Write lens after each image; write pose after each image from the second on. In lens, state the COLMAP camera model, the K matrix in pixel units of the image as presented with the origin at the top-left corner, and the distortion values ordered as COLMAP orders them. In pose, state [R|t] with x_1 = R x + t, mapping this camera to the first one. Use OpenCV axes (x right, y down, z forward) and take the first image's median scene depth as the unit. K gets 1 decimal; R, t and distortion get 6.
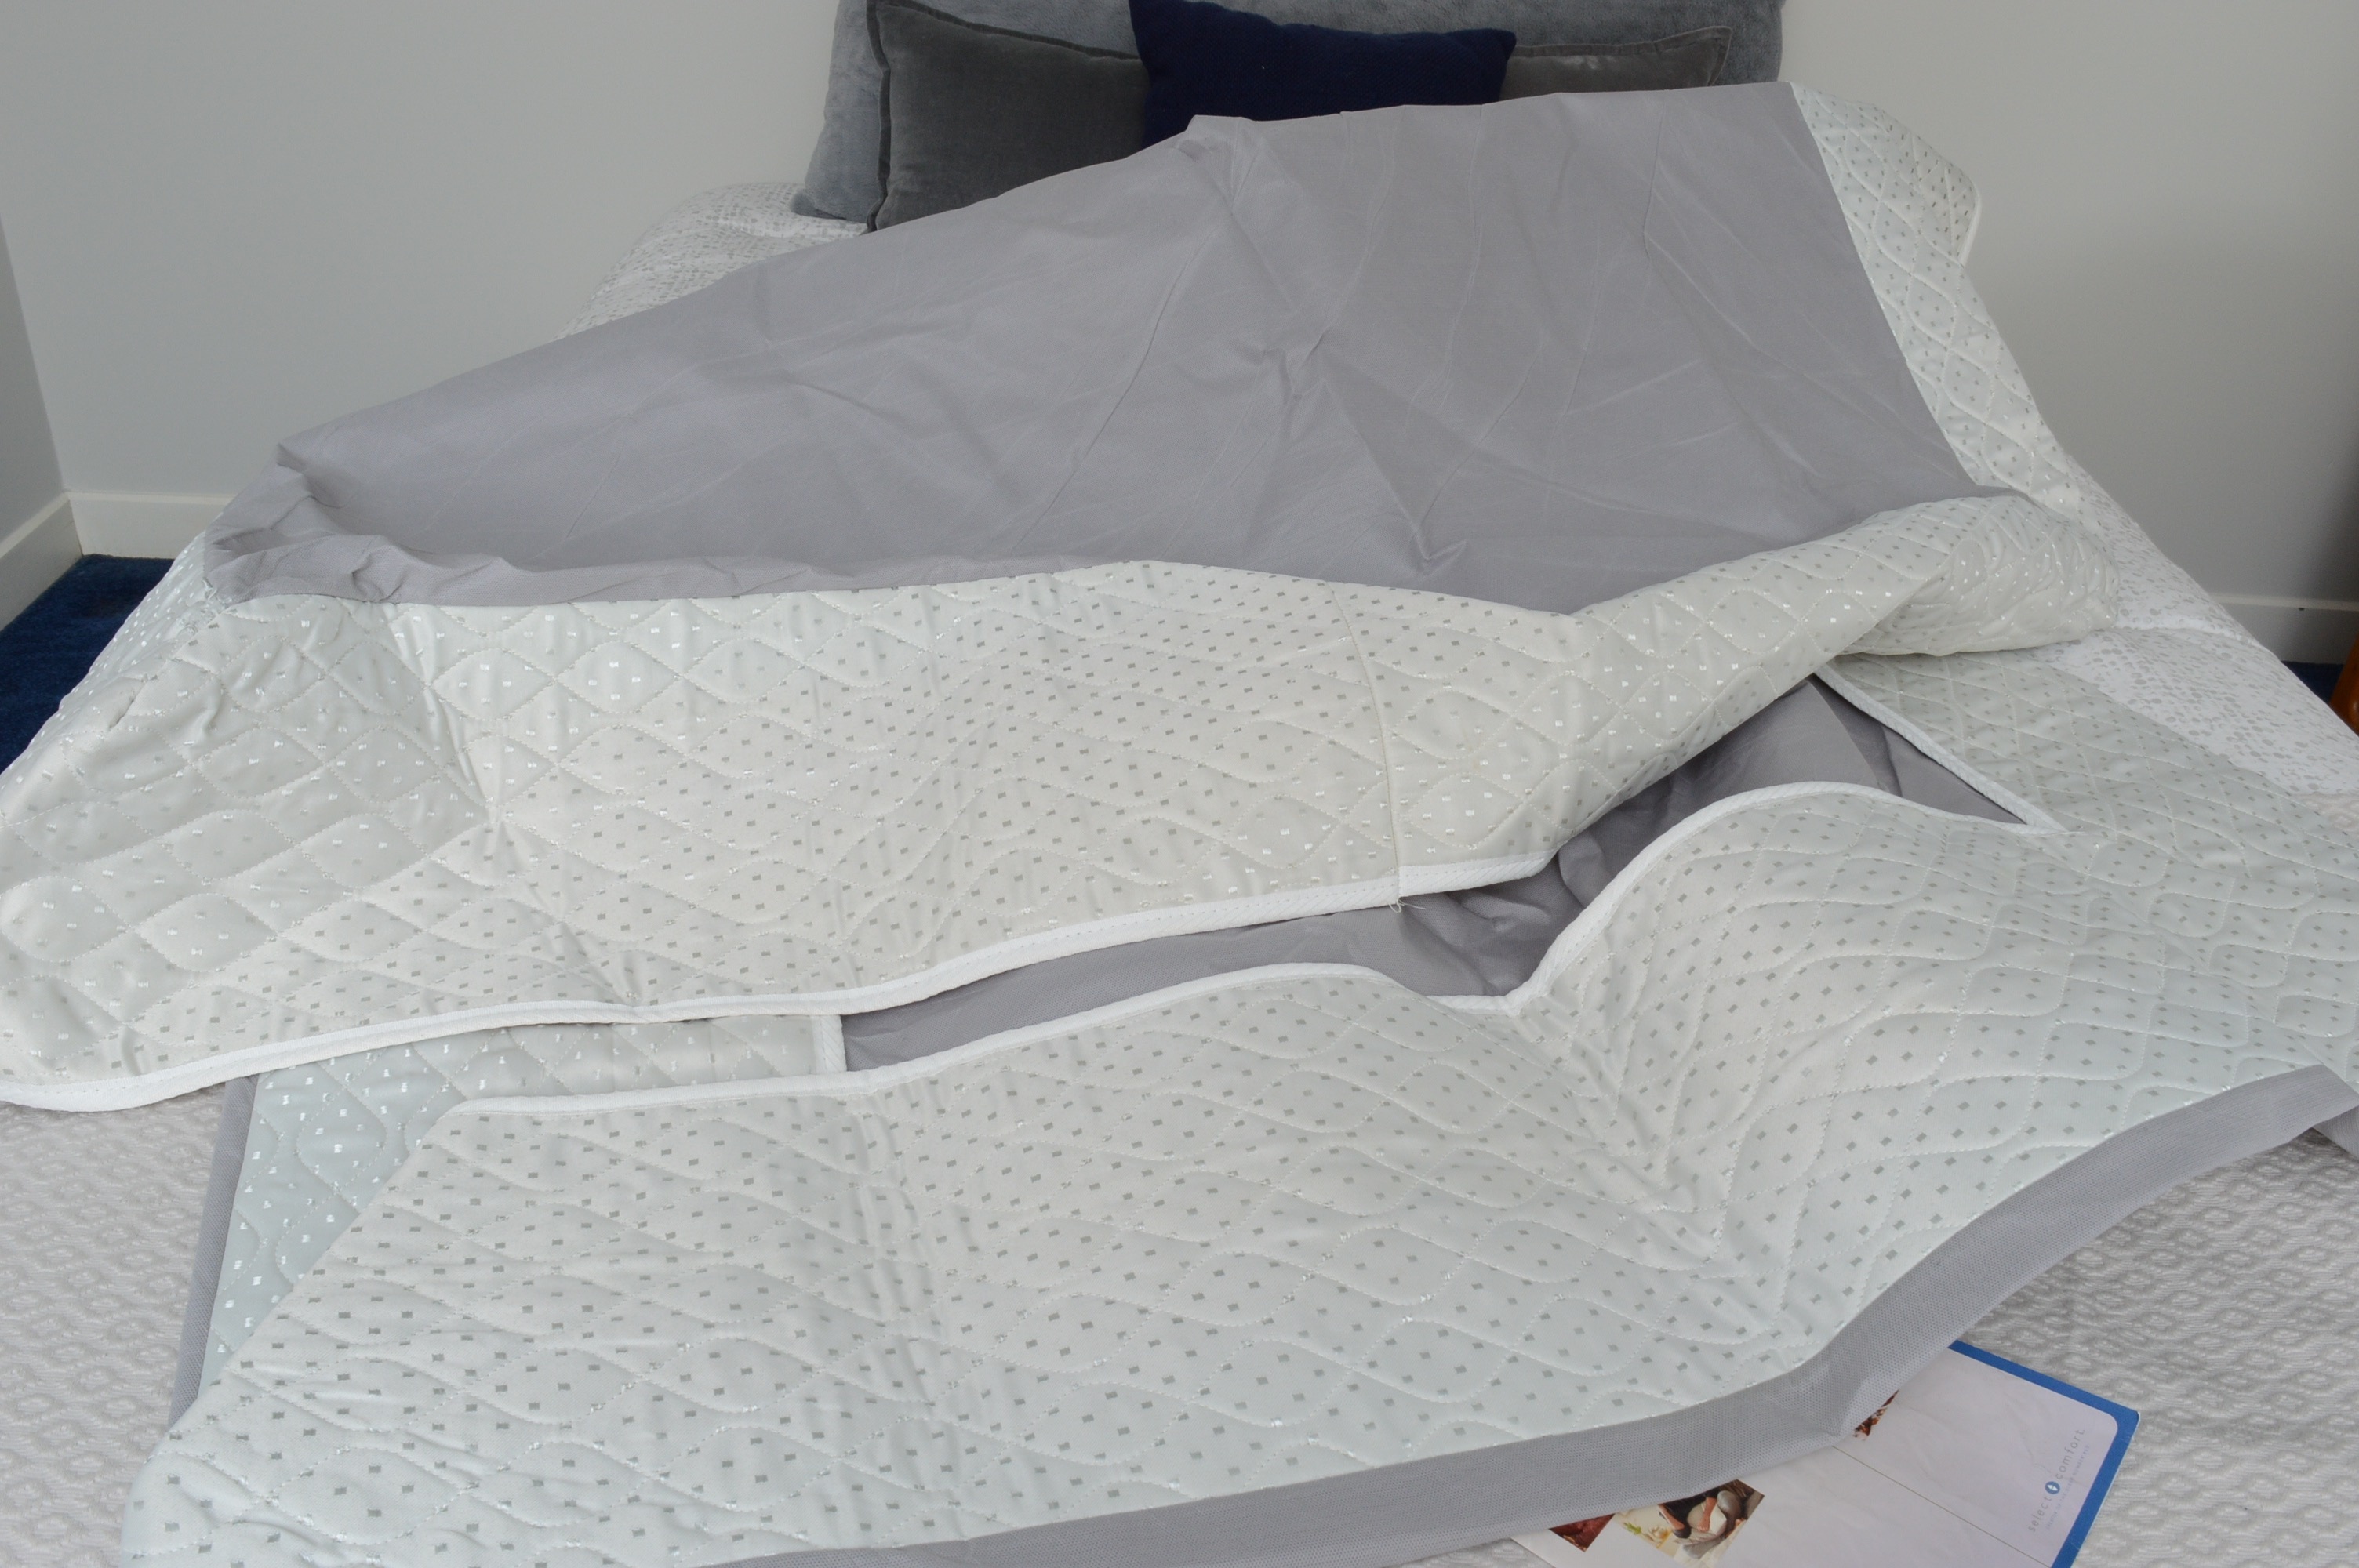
lens RADIAL K [[1928.7, 0, 1187.4], [0, 1928.7, 802.6], [0, 0, 1]] dist [-0.096643, -0.004949]
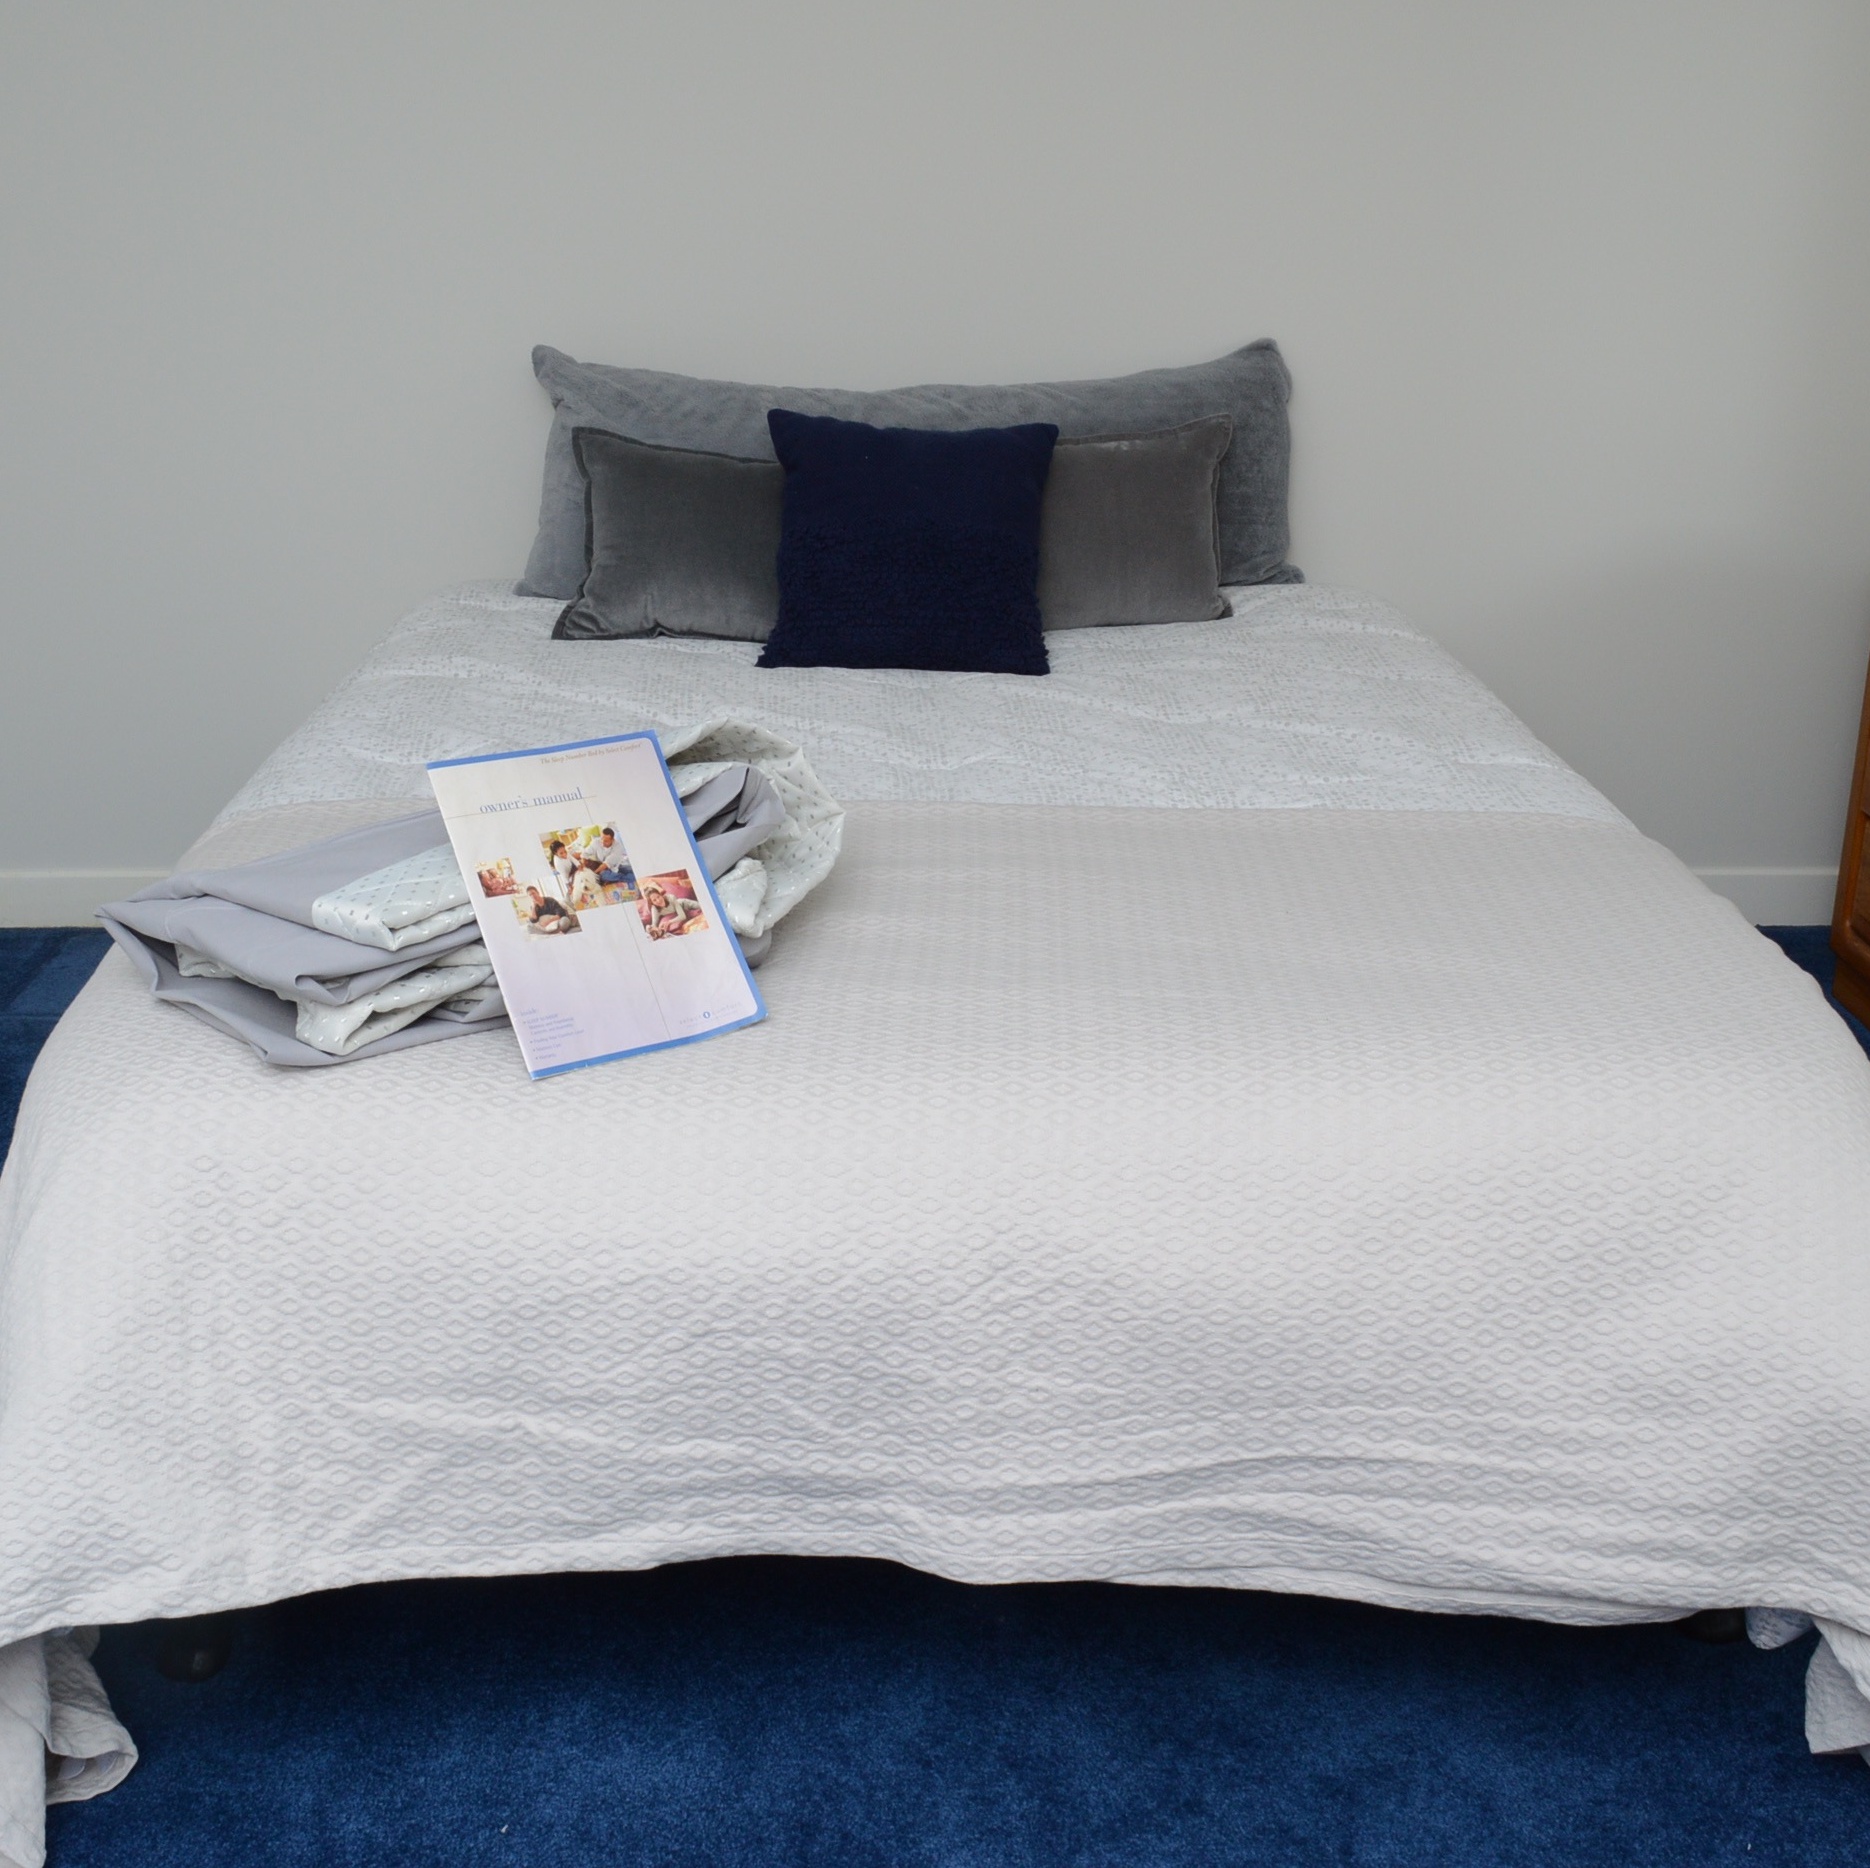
lens RADIAL K [[2441.2, 0, 916.5], [0, 2441.2, 940.8], [0, 0, 1]] dist [-0.095524, 0.000000]
pose [[0.998544, -0.053854, -0.003044, 0.056375], [0.051755, 0.972458, -0.227261, 0.315271], [0.015199, 0.226772, 0.973829, -0.560281]]
